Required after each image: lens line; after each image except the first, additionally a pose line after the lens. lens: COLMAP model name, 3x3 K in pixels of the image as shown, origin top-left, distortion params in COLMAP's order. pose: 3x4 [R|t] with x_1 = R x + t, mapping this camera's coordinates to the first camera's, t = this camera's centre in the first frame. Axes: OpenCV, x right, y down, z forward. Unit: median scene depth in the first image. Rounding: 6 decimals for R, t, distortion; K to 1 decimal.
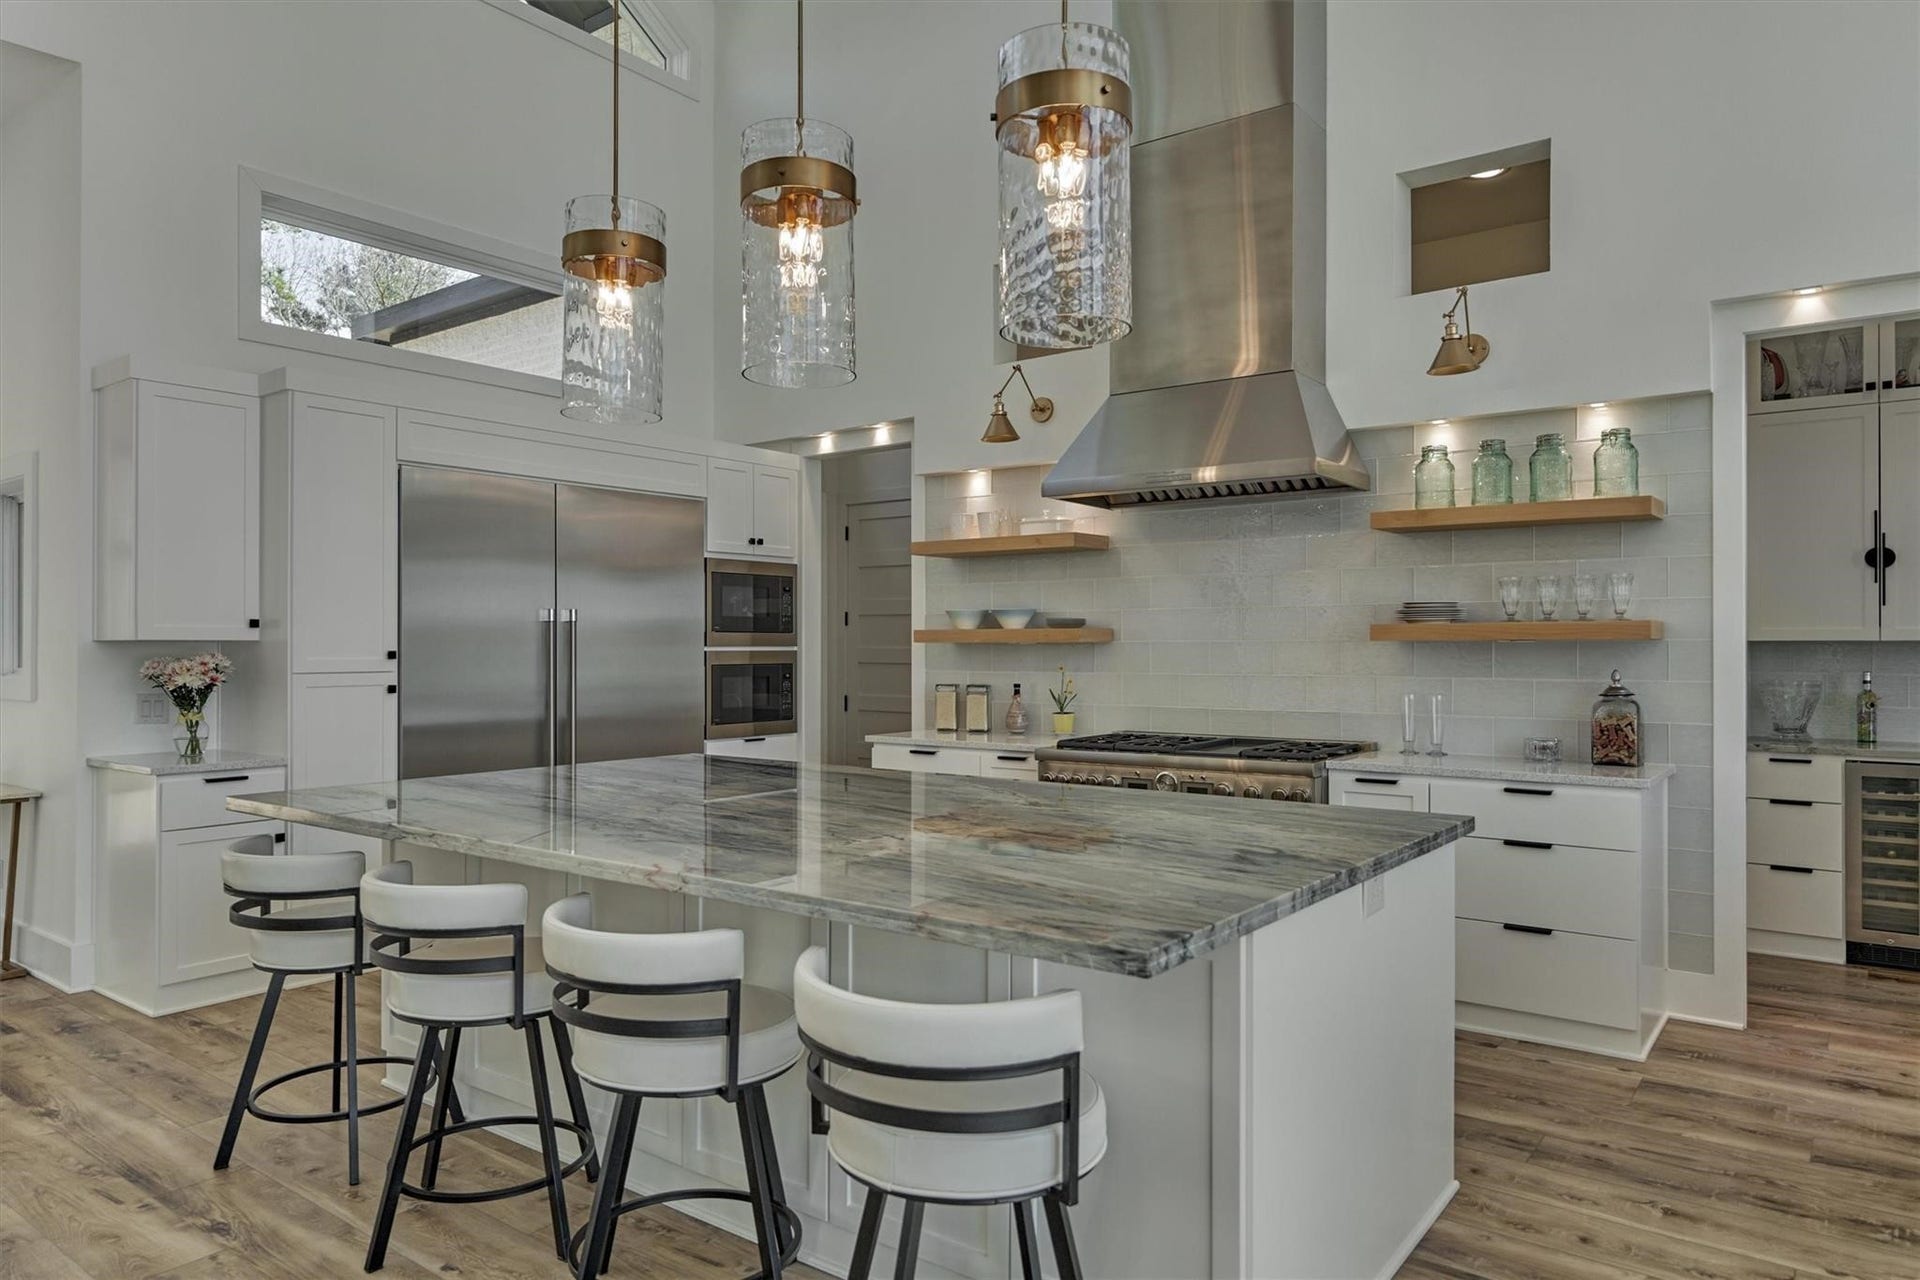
lens RADIAL K [[1233.6, 0, 960.0], [0, 1233.6, 640.0], [0, 0, 1]] dist [0.003194, 0.001088]
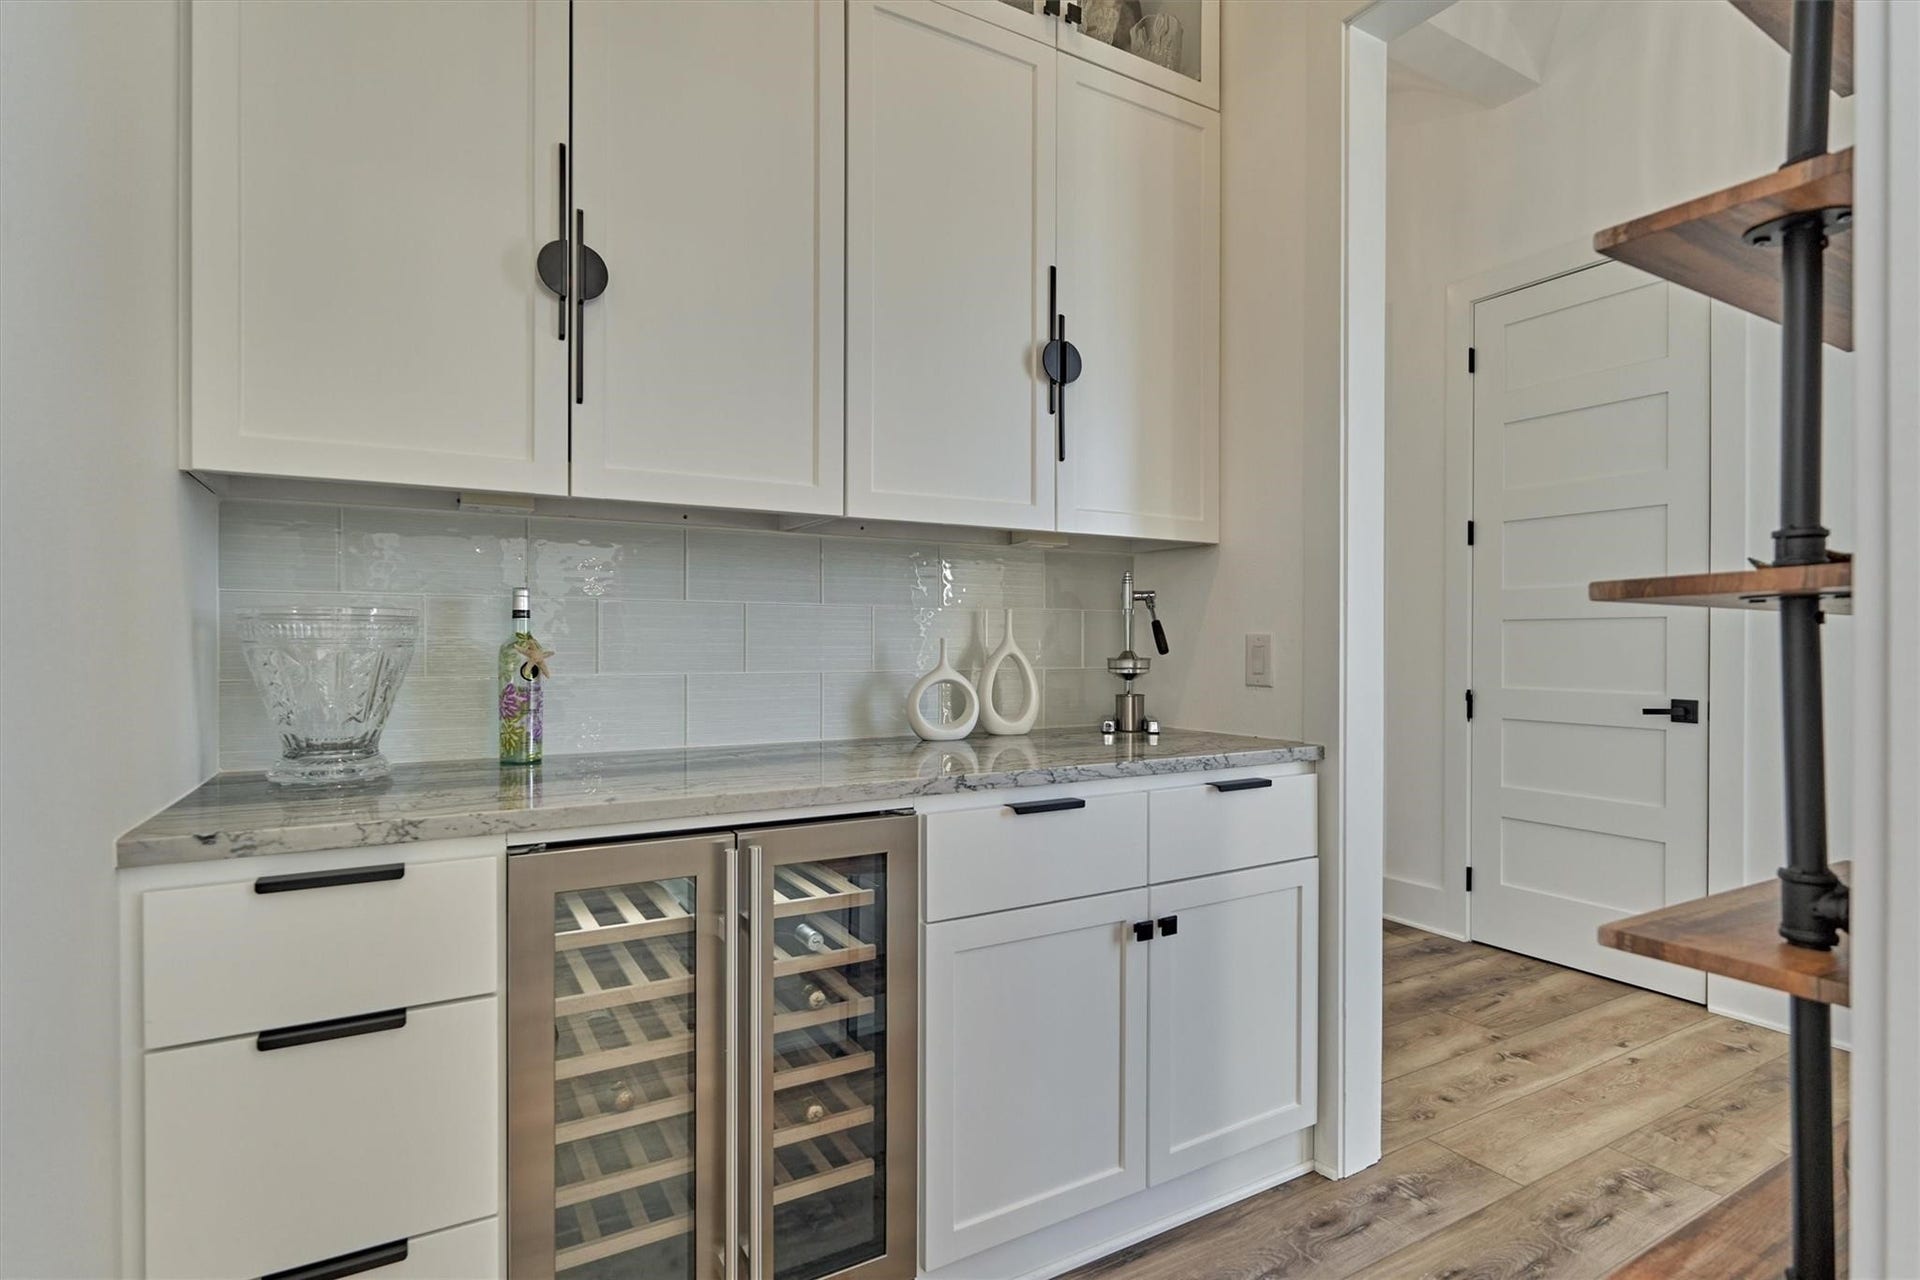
lens RADIAL K [[951.9, 0, 960.0], [0, 951.9, 640.0], [0, 0, 1]] dist [-0.000827, -0.000392]
pose [[0.384943, -0.002533, 0.922937, 0.535009], [-0.004746, 0.999978, 0.004724, 0.042849], [-0.922928, -0.006199, 0.384922, 0.796802]]
